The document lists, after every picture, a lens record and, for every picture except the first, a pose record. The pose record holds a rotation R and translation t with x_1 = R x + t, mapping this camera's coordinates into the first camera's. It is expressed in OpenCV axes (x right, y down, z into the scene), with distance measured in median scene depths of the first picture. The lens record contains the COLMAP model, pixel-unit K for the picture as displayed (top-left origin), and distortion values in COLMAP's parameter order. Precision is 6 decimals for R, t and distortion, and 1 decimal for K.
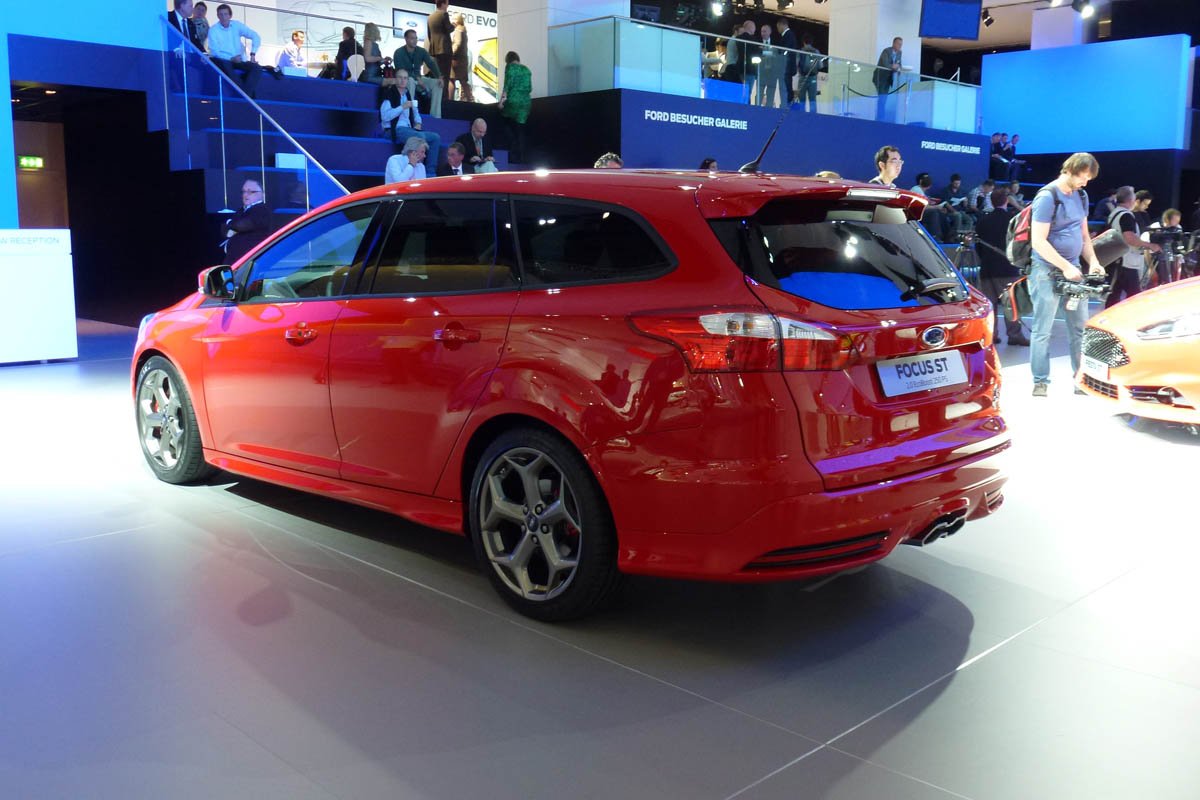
lens RADIAL K [[1120.6, 0, 600.5], [0, 1120.6, 401.7], [0, 0, 1]] dist [0.001116, 0.000000]
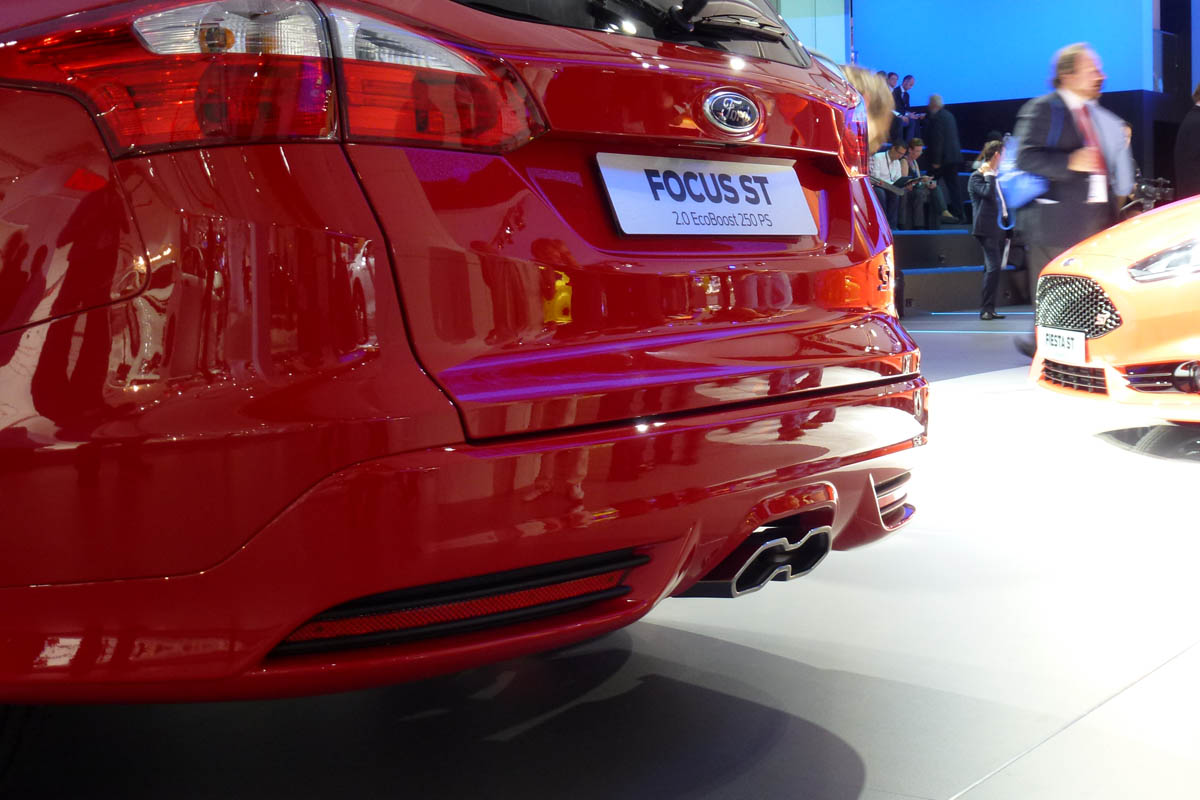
lens RADIAL K [[1709.7, 0, 599.2], [0, 1709.7, 398.6], [0, 0, 1]] dist [0.037136, 0.000000]
pose [[0.986016, -0.038821, 0.162067, 0.130031], [0.052701, 0.995218, -0.082240, 0.100795], [-0.158099, 0.089631, 0.983347, 0.352129]]
